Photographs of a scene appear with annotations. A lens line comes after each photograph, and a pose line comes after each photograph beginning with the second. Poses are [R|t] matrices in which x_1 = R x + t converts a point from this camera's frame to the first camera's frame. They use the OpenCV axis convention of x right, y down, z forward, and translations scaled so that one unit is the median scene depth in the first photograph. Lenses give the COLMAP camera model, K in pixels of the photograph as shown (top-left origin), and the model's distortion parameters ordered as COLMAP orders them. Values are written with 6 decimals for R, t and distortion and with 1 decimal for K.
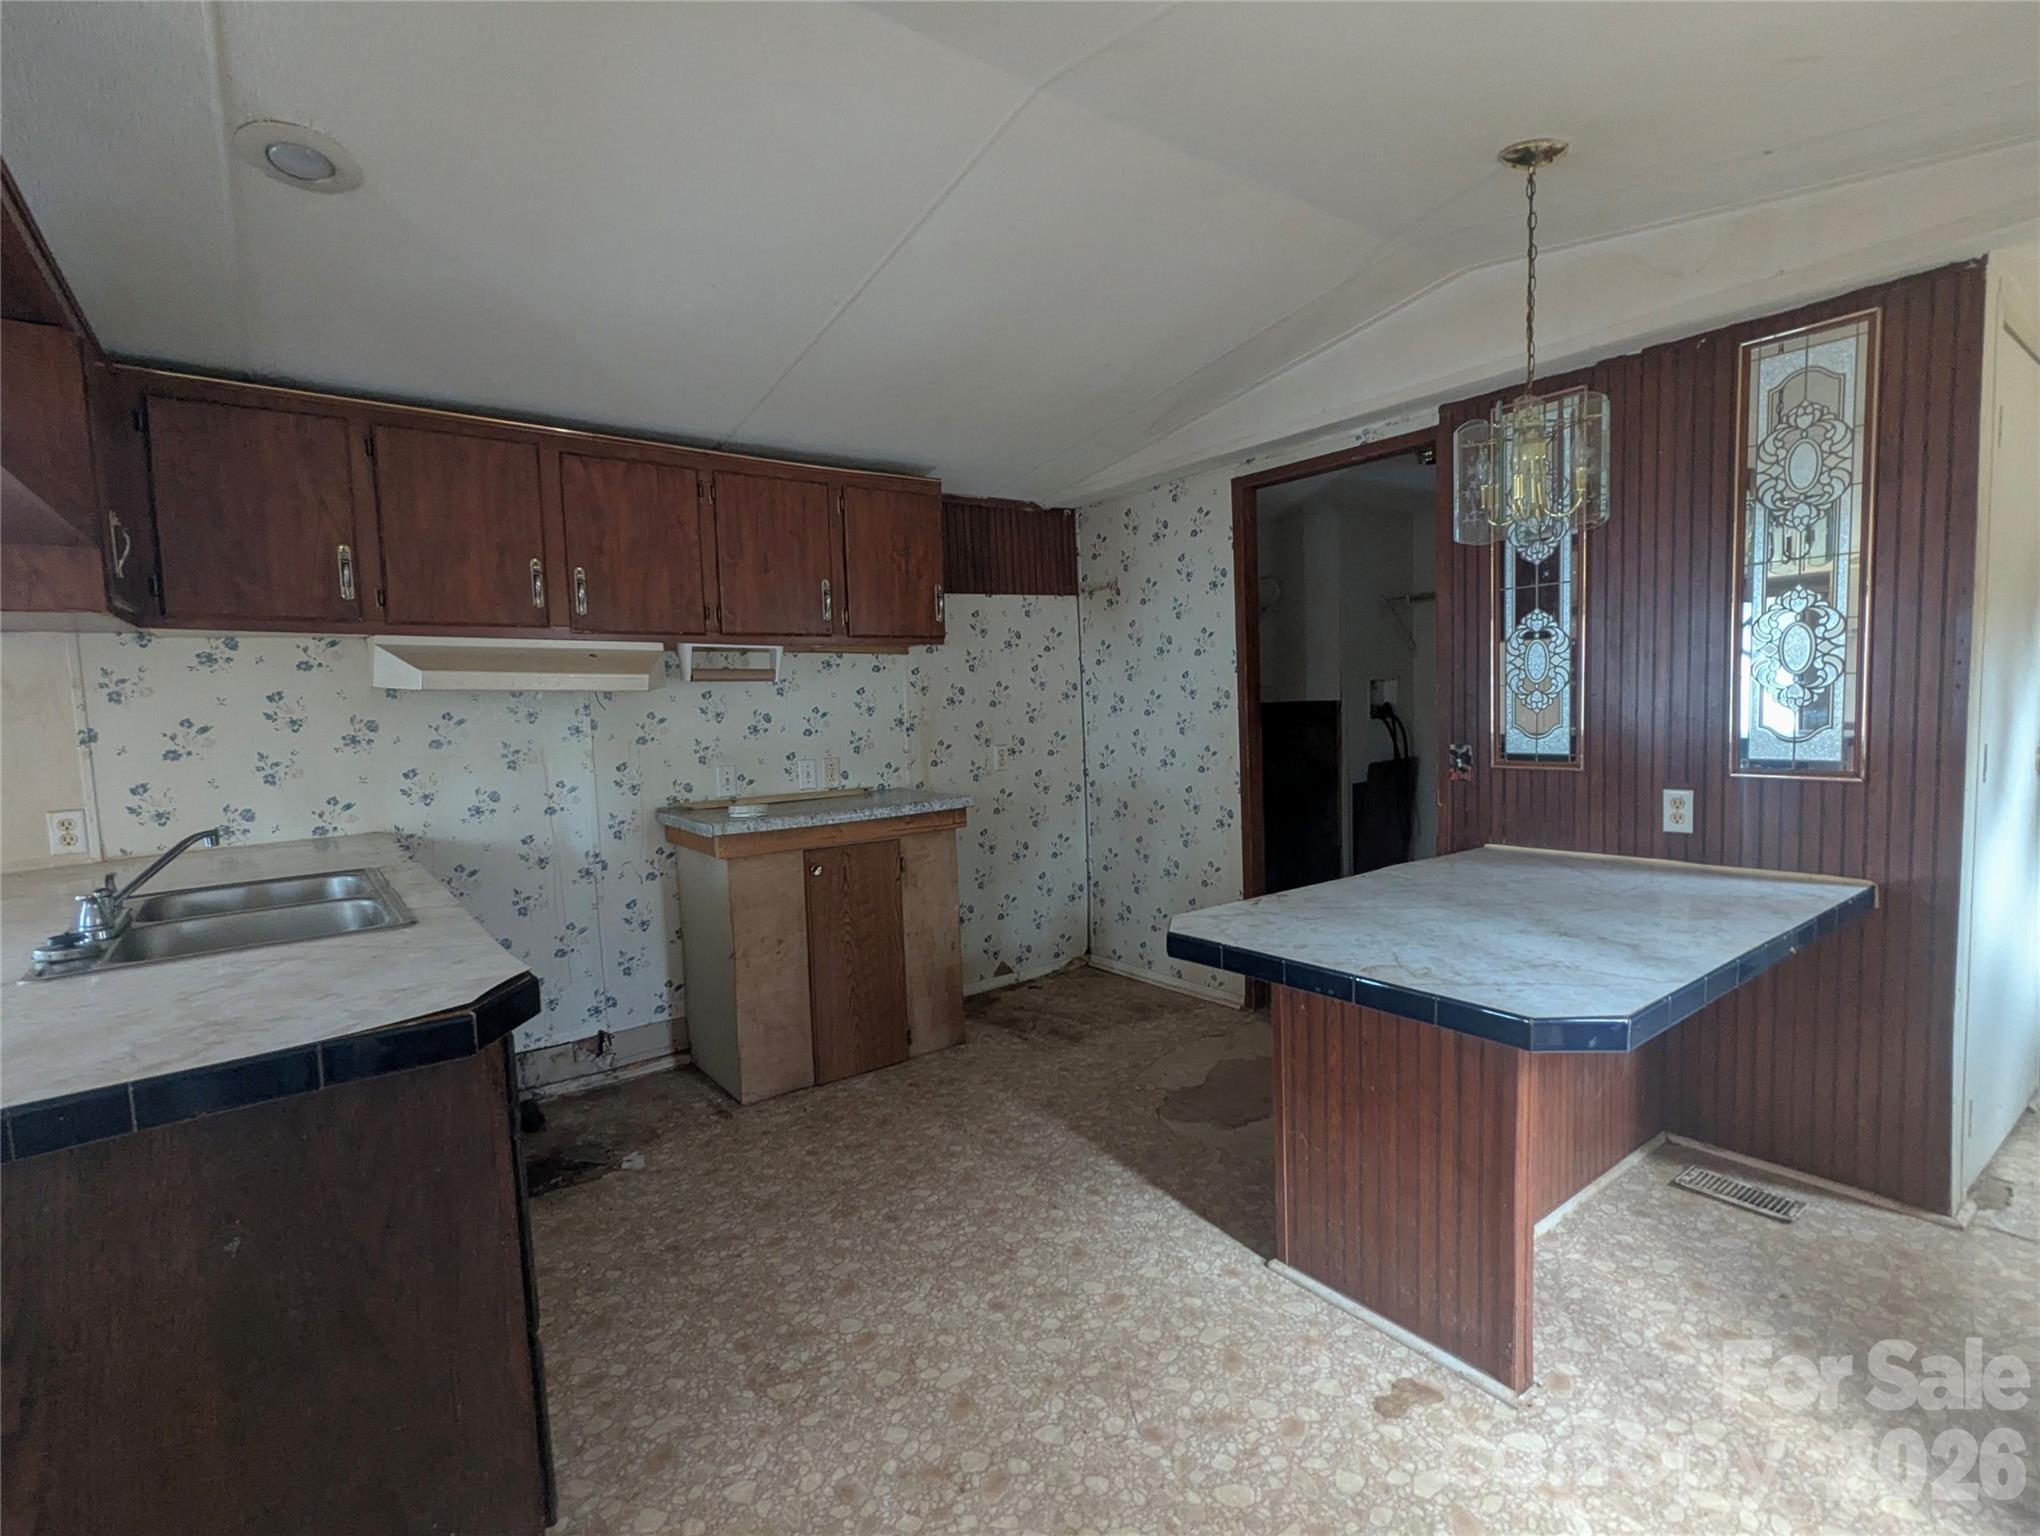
lens RADIAL K [[935.3, 0, 1062.1], [0, 935.3, 769.3], [0, 0, 1]] dist [-0.003745, 0.007523]
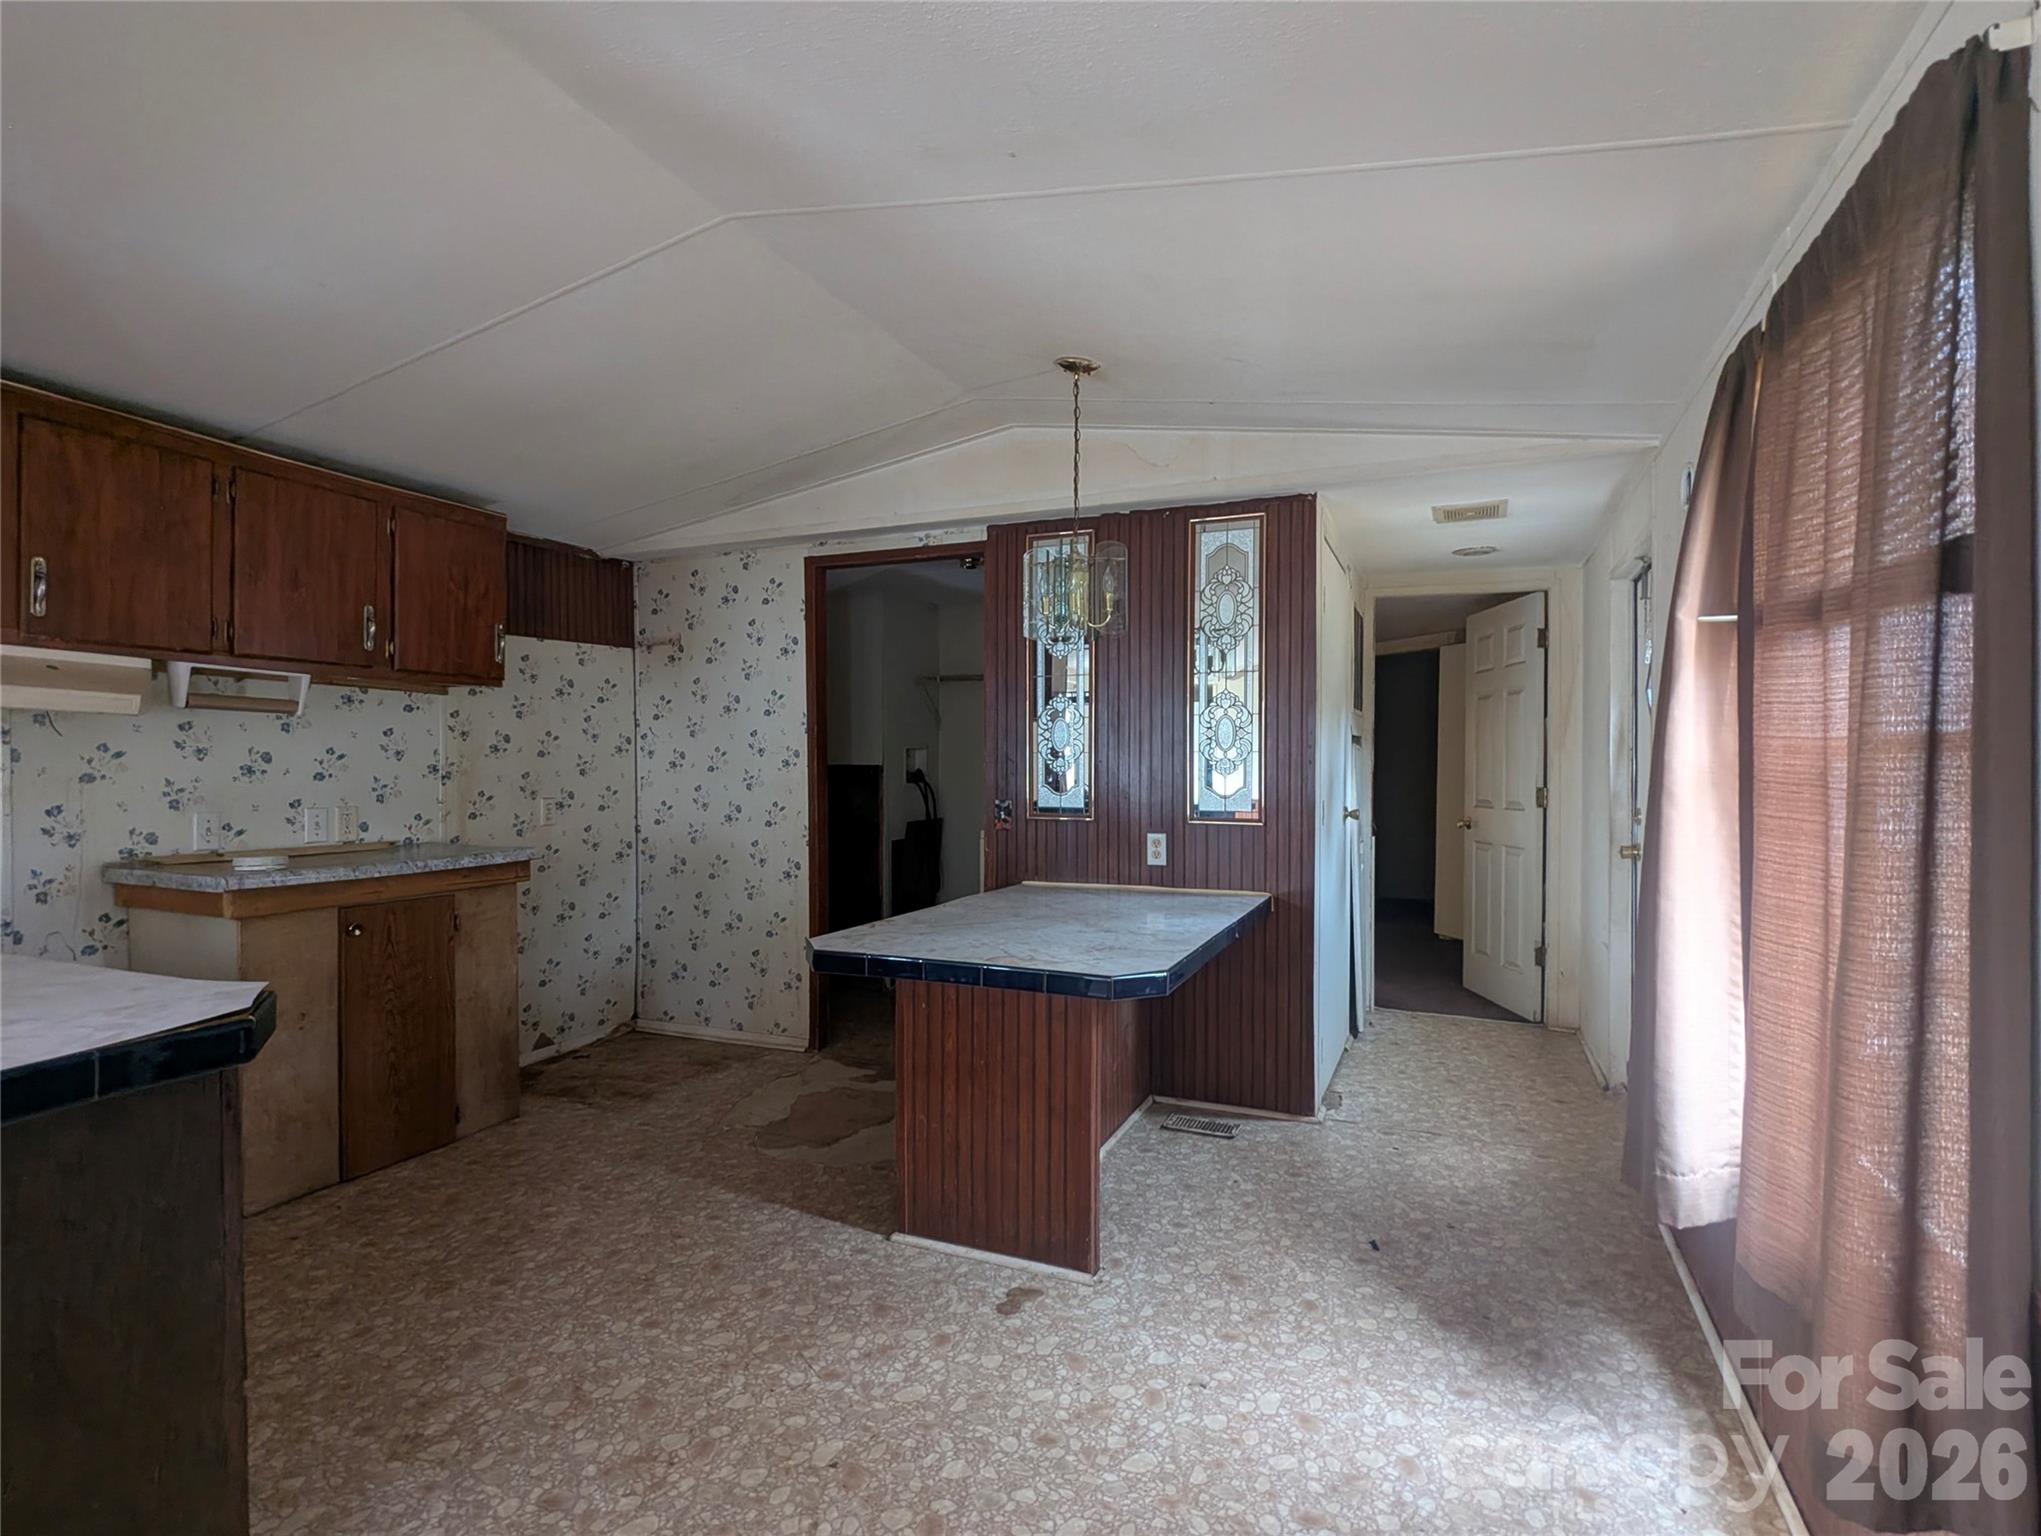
lens RADIAL K [[964.8, 0, 1021.3], [0, 964.8, 774.9], [0, 0, 1]] dist [0.000631, 0.000670]
pose [[0.876567, 0.031957, 0.480218, -0.148023], [0.002736, 0.997446, -0.071372, 0.027581], [-0.481273, 0.063876, 0.874241, -0.103187]]
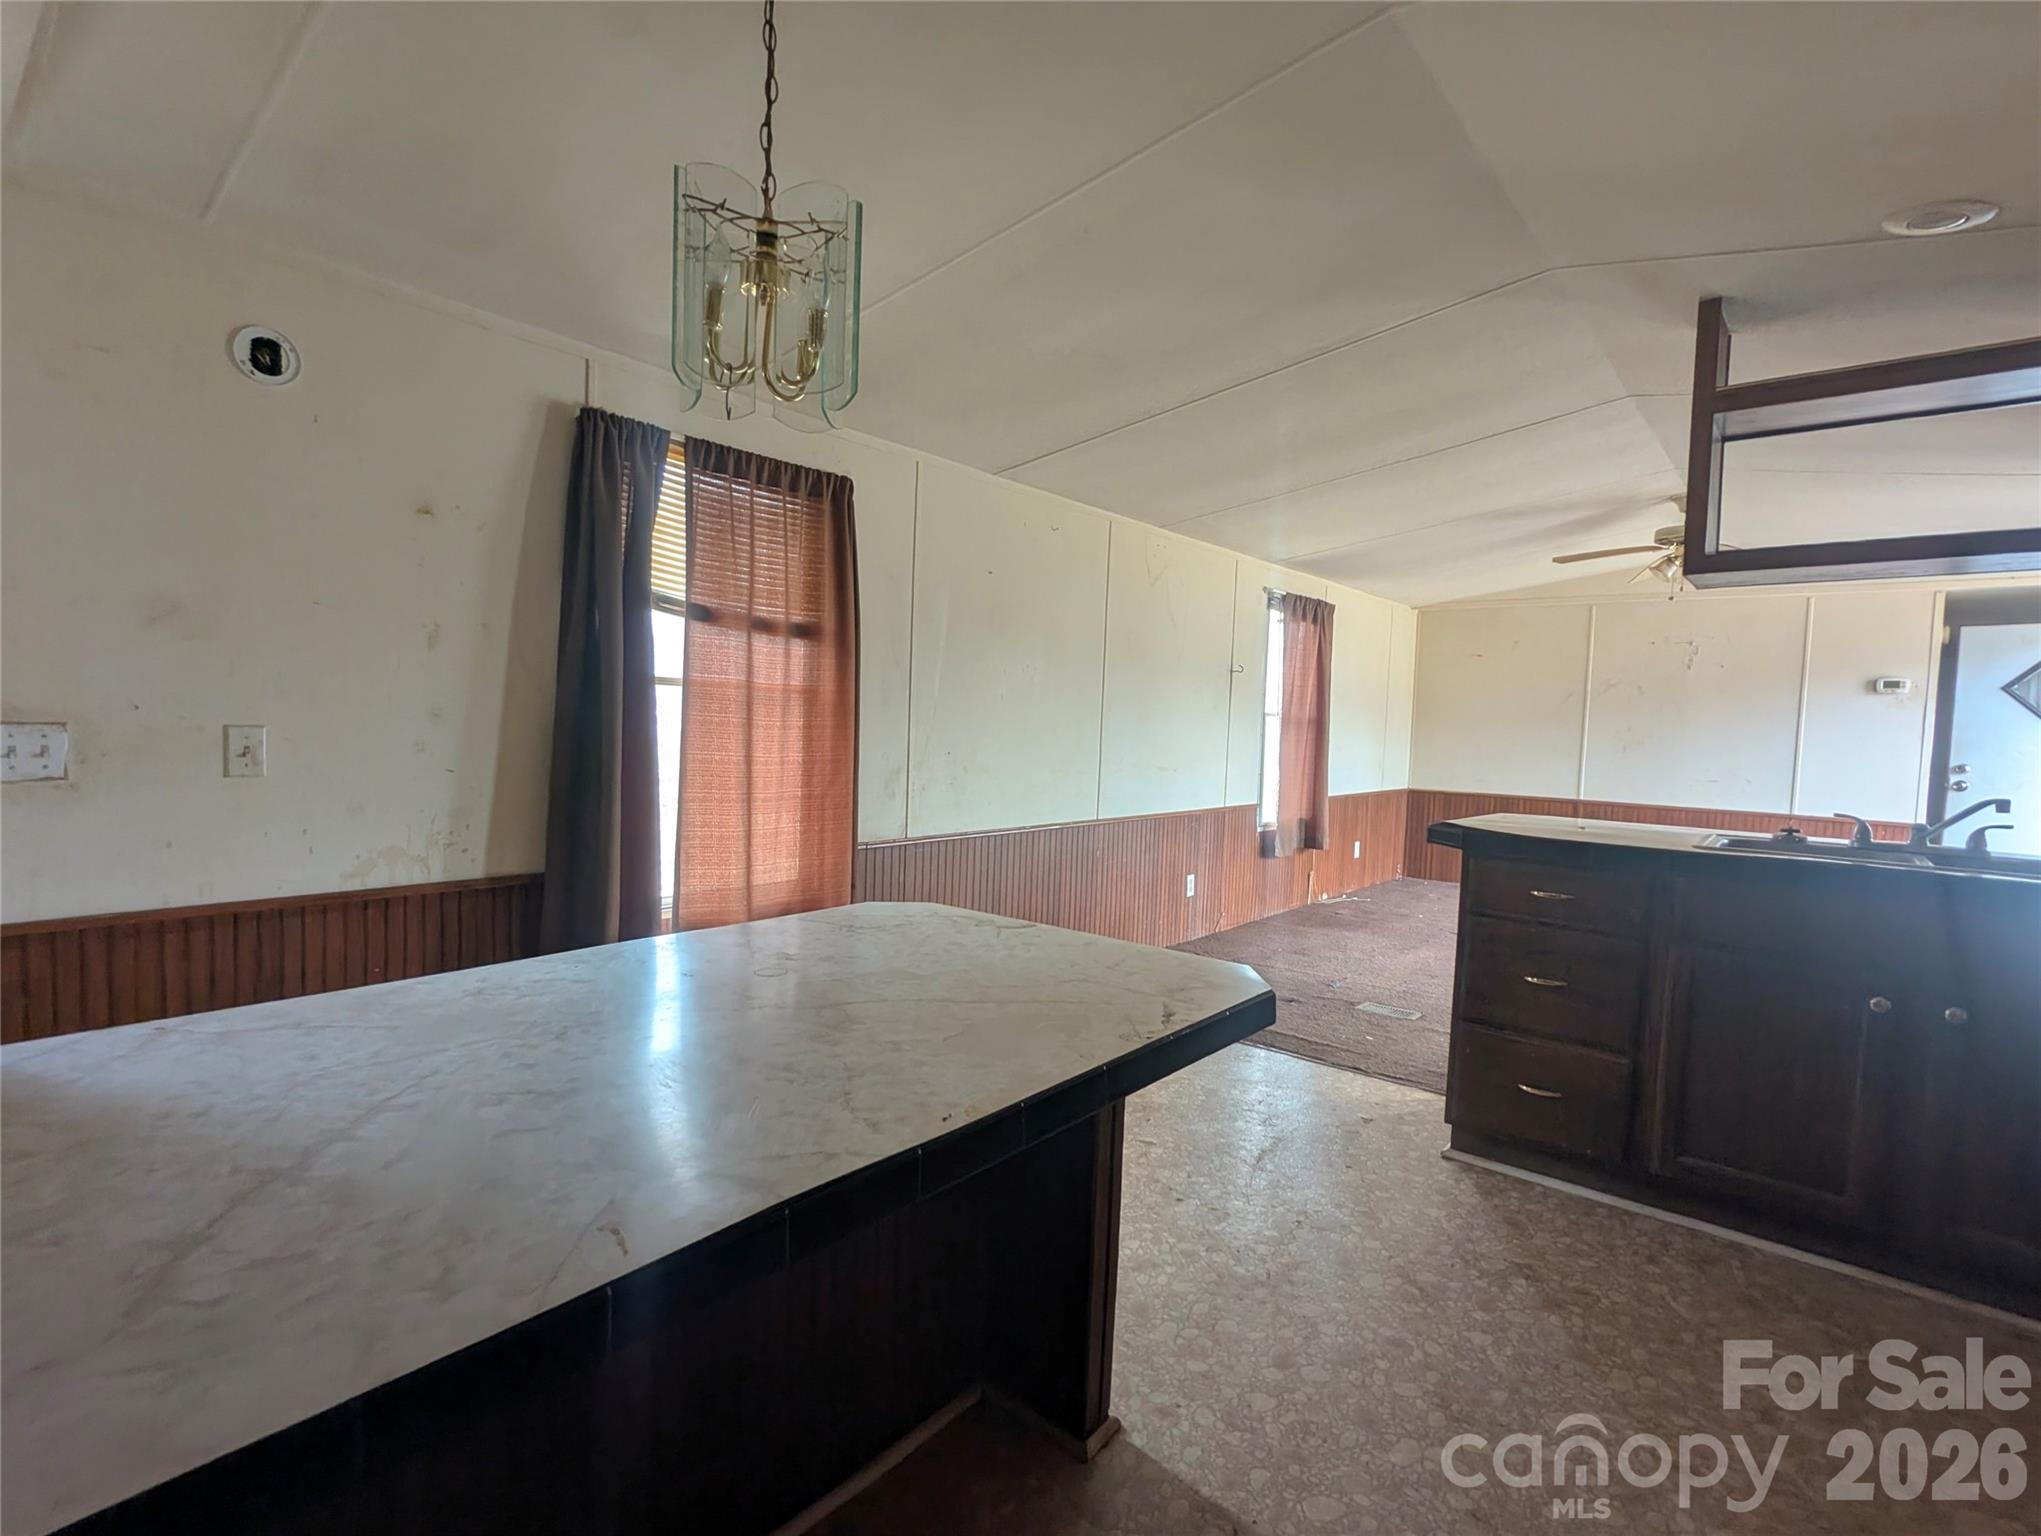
lens RADIAL K [[935.7, 0, 1062.6], [0, 935.7, 769.3], [0, 0, 1]] dist [-0.003745, 0.007523]
pose [[-0.971129, 0.012342, -0.238234, 0.282597], [-0.021861, 0.989854, 0.140395, -0.063883], [0.237550, 0.141550, -0.961007, 1.054861]]
